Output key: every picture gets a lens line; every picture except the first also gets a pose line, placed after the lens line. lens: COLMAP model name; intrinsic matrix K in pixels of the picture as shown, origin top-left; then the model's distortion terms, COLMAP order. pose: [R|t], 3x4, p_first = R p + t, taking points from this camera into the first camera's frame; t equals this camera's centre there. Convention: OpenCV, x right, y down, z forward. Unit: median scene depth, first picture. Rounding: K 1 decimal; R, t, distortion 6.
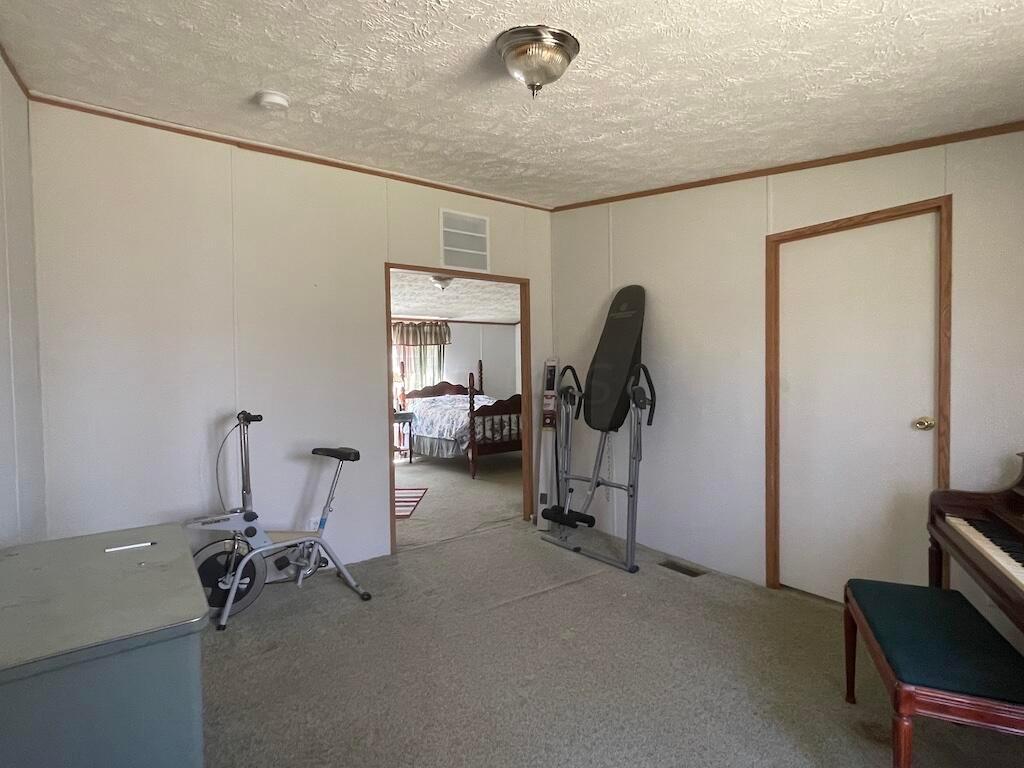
lens RADIAL K [[507.5, 0, 509.2], [0, 507.5, 387.8], [0, 0, 1]] dist [-0.000807, 0.000190]
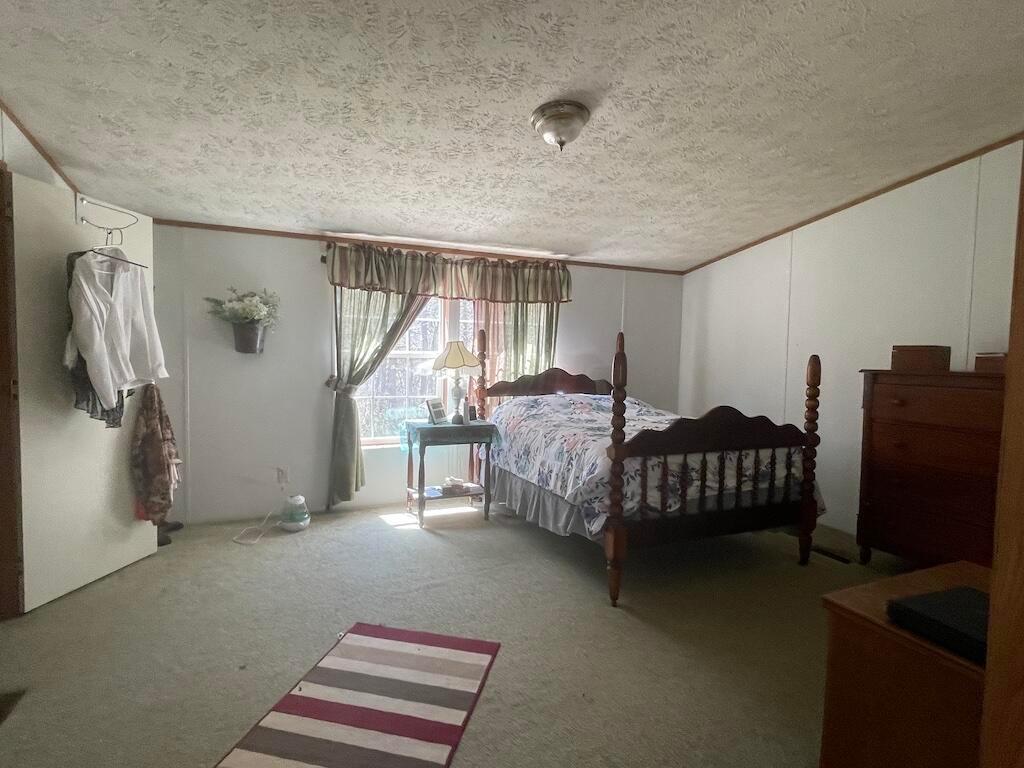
lens RADIAL K [[507.5, 0, 508.6], [0, 507.5, 384.6], [0, 0, 1]] dist [-0.000807, 0.000190]
pose [[0.974542, 0.047070, -0.219208, -0.061310], [-0.042317, 0.998757, 0.026326, -0.008037], [0.220174, -0.016380, 0.975323, 0.490142]]
